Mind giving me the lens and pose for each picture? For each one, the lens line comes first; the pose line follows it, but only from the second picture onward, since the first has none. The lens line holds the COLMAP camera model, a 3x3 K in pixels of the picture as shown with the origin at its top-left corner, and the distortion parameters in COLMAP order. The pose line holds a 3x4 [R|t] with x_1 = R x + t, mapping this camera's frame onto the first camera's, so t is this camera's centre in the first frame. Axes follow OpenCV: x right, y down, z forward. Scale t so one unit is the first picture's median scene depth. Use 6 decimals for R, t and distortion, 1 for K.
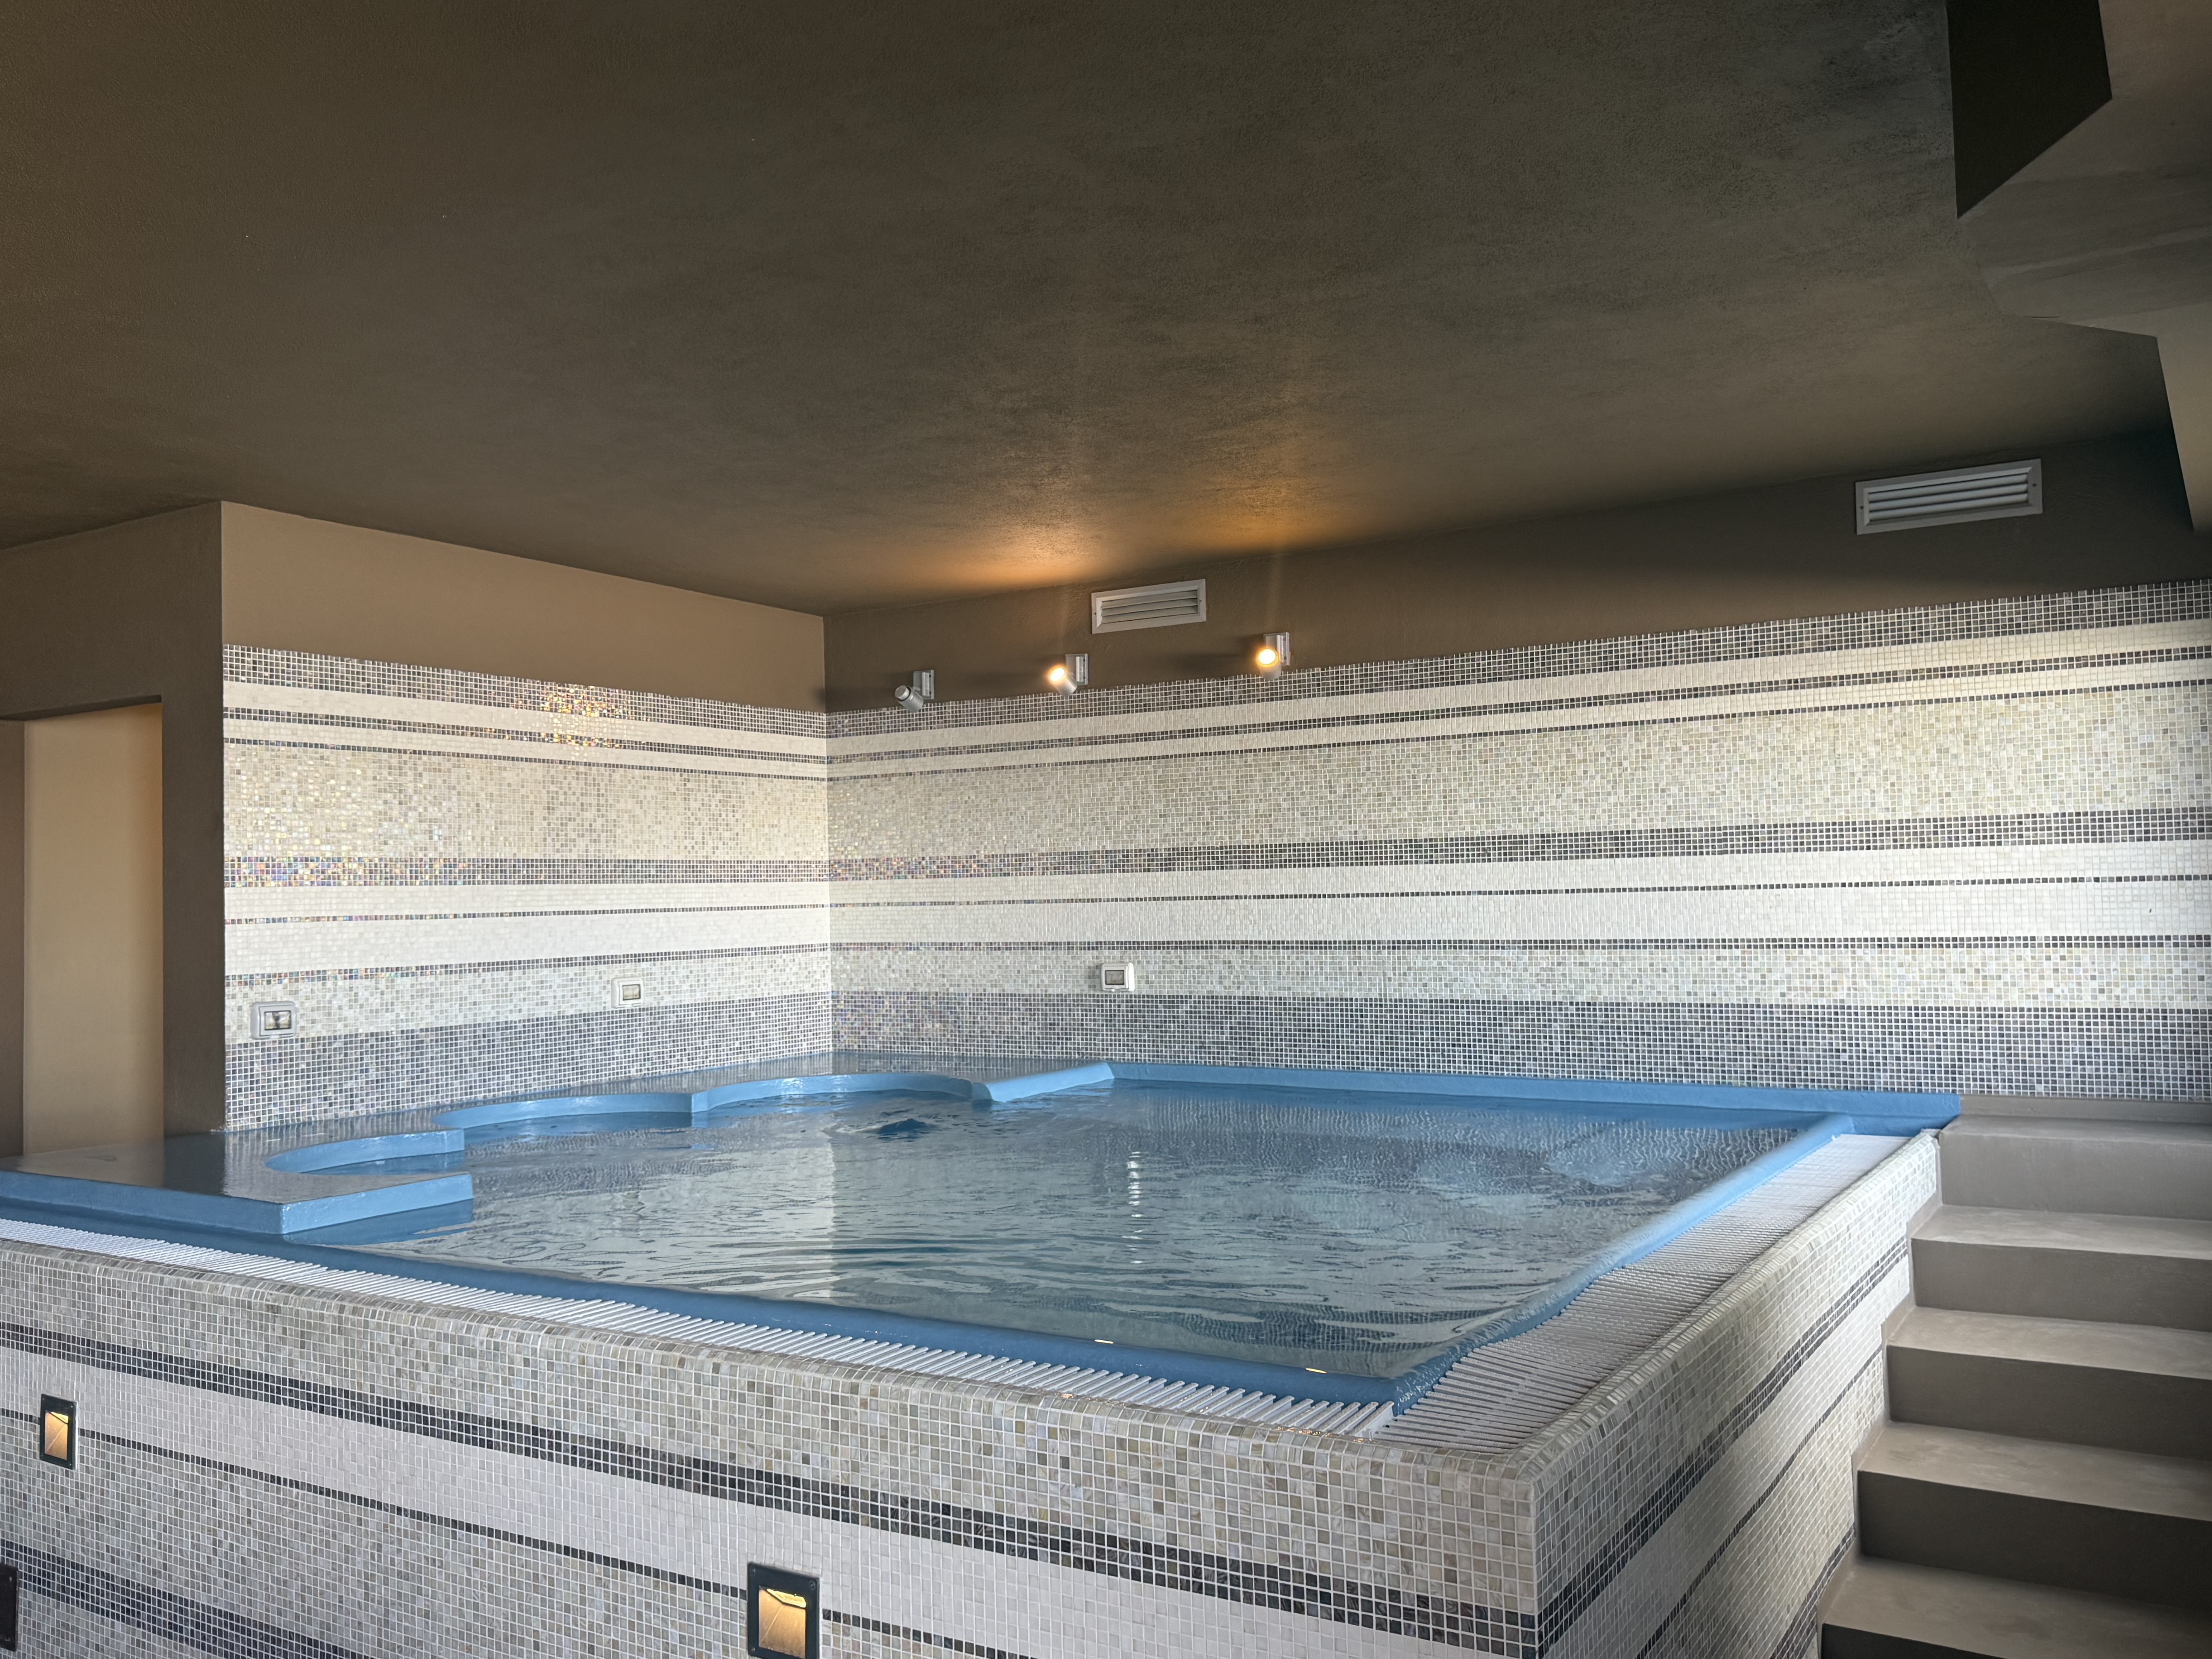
lens RADIAL K [[1794.8, 0, 1107.8], [0, 1794.8, 831.7], [0, 0, 1]] dist [0.002996, 0.000465]
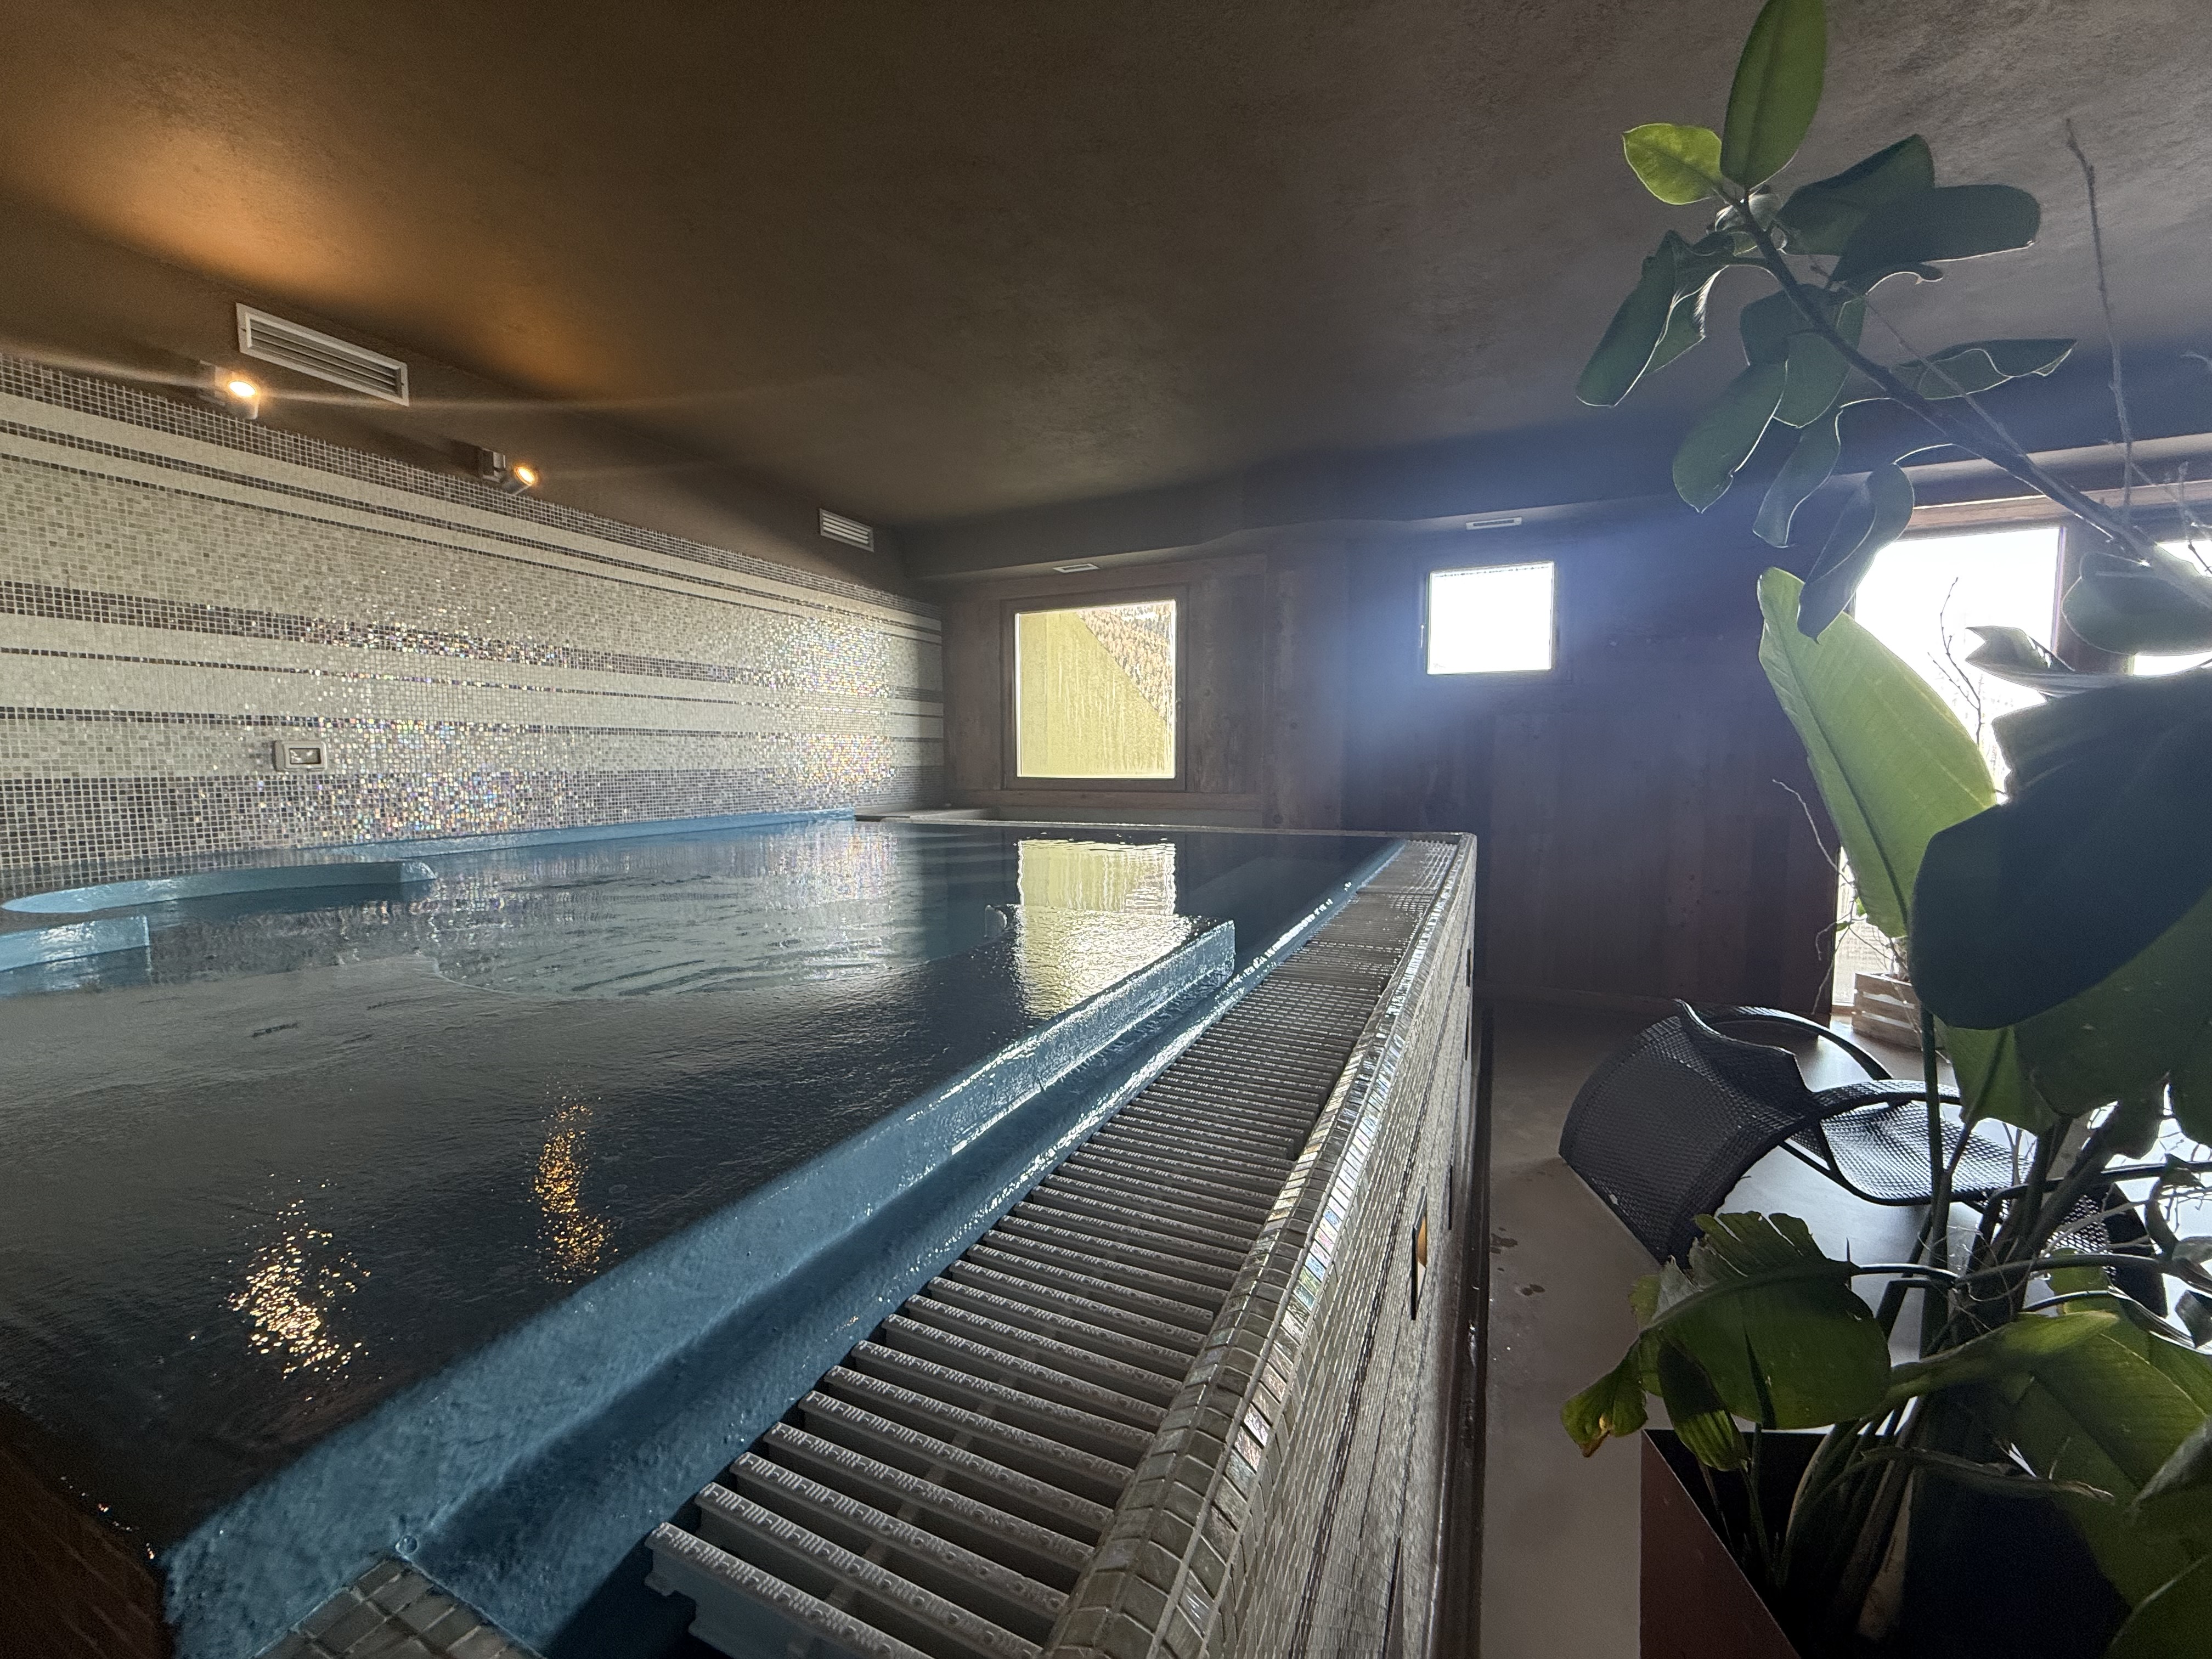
lens RADIAL K [[880.3, 0, 1104.8], [0, 880.3, 822.5], [0, 0, 1]] dist [-0.001016, -0.000173]
pose [[-0.143900, -0.057321, 0.987931, -0.541959], [-0.043280, 0.997730, 0.051585, 0.080310], [-0.988645, -0.035334, -0.146055, 0.713456]]
